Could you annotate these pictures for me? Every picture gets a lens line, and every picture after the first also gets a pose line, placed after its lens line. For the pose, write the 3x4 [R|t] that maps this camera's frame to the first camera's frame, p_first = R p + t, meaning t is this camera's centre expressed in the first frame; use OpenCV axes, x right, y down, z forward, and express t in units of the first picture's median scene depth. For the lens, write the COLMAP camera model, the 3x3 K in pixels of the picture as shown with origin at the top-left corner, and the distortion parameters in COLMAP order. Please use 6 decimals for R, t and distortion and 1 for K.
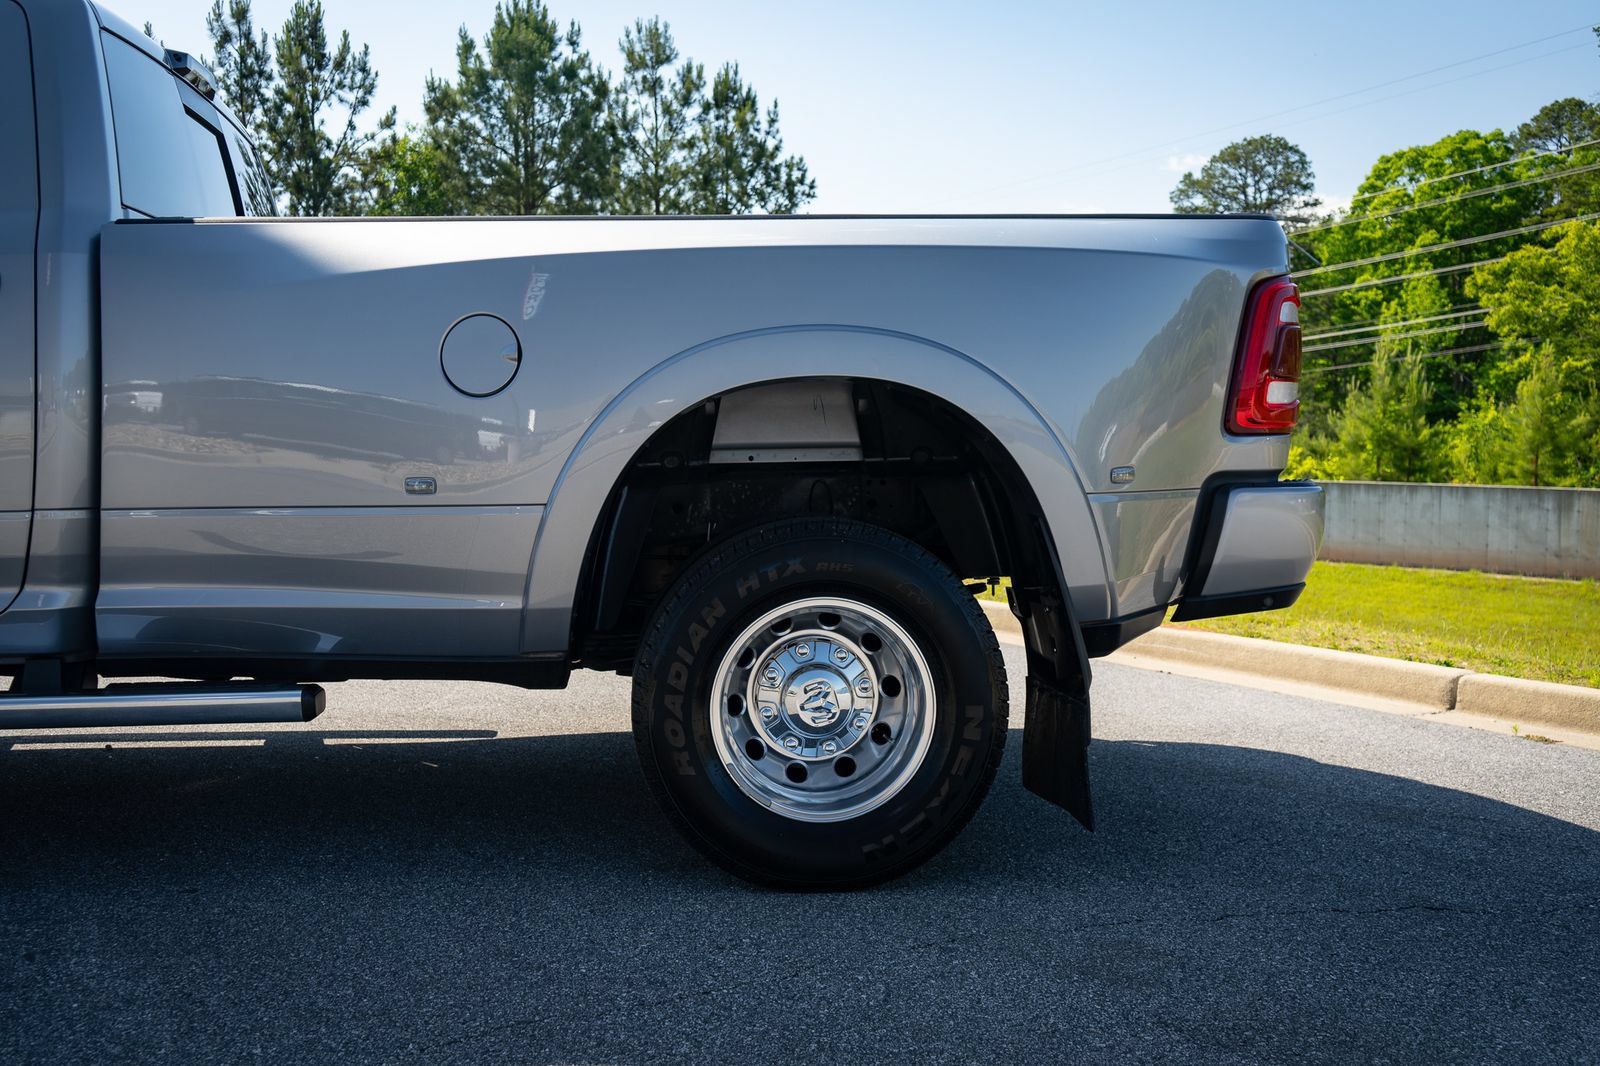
lens RADIAL K [[1516.4, 0, 803.1], [0, 1516.4, 533.9], [0, 0, 1]] dist [0.008642, 0.000000]
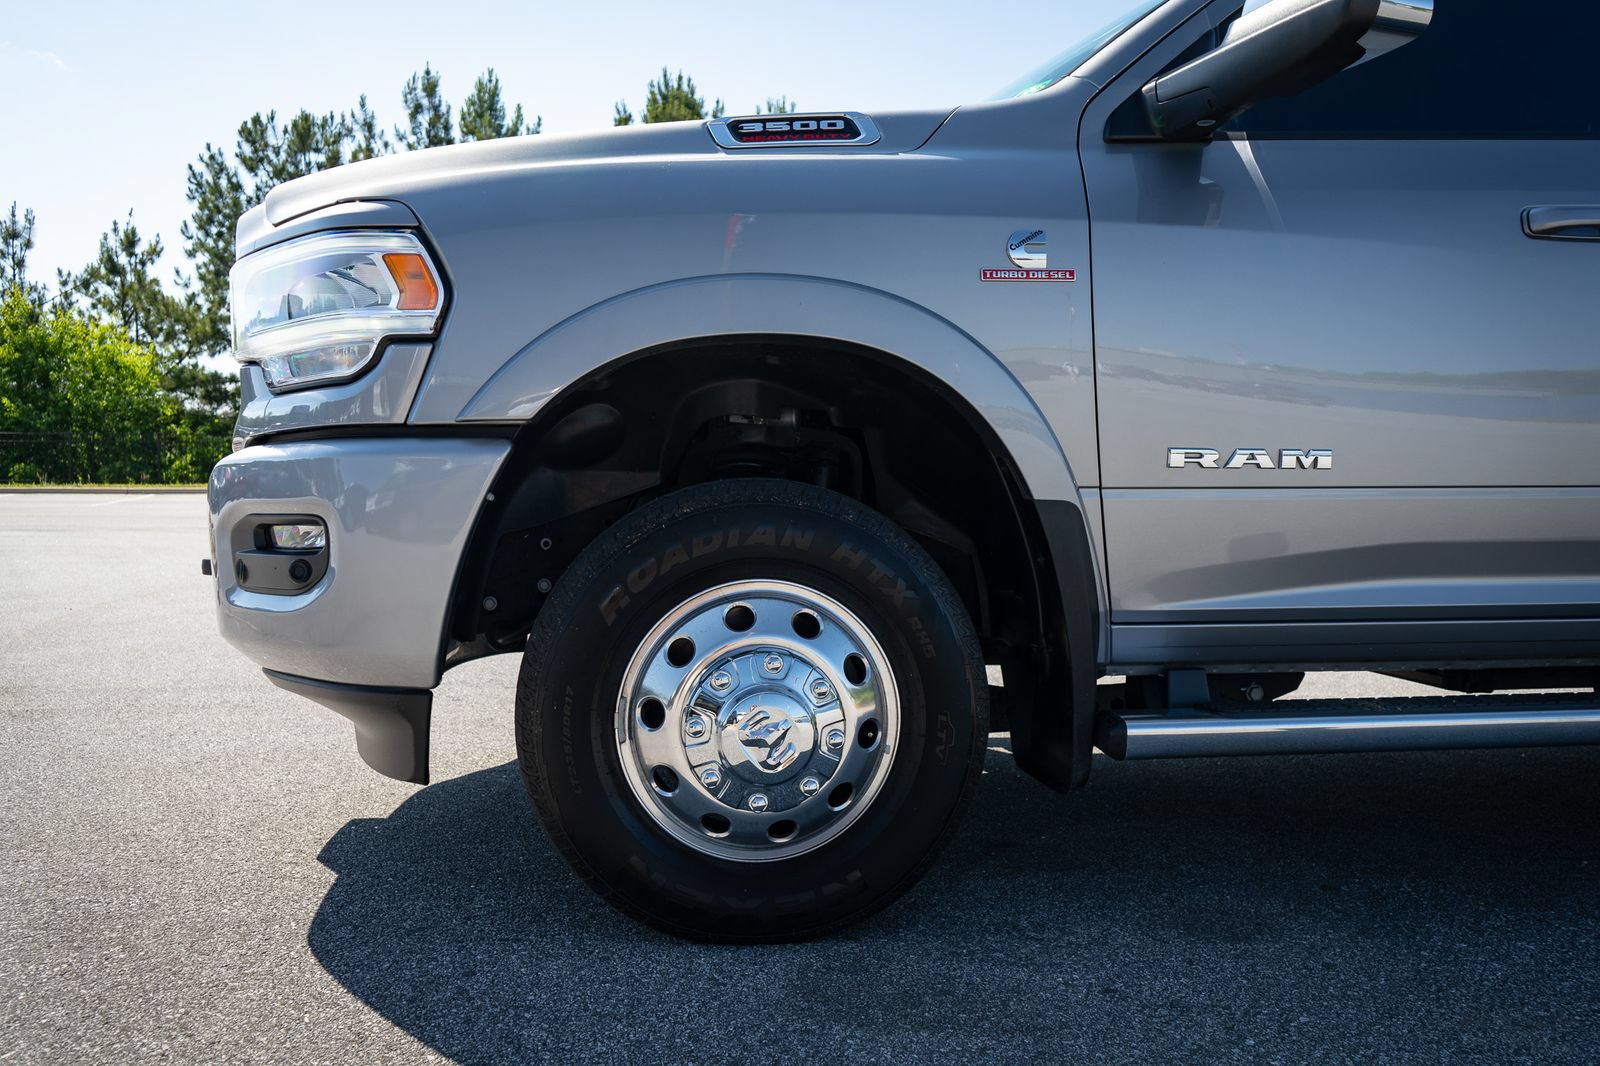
lens RADIAL K [[1312.9, 0, 771.4], [0, 1312.9, 530.2], [0, 0, 1]] dist [-0.010598, 0.022947]
pose [[0.999746, 0.007245, 0.021324, -0.134078], [-0.006855, 0.999809, -0.018290, 0.003130], [-0.021452, 0.018139, 0.999605, 0.023233]]
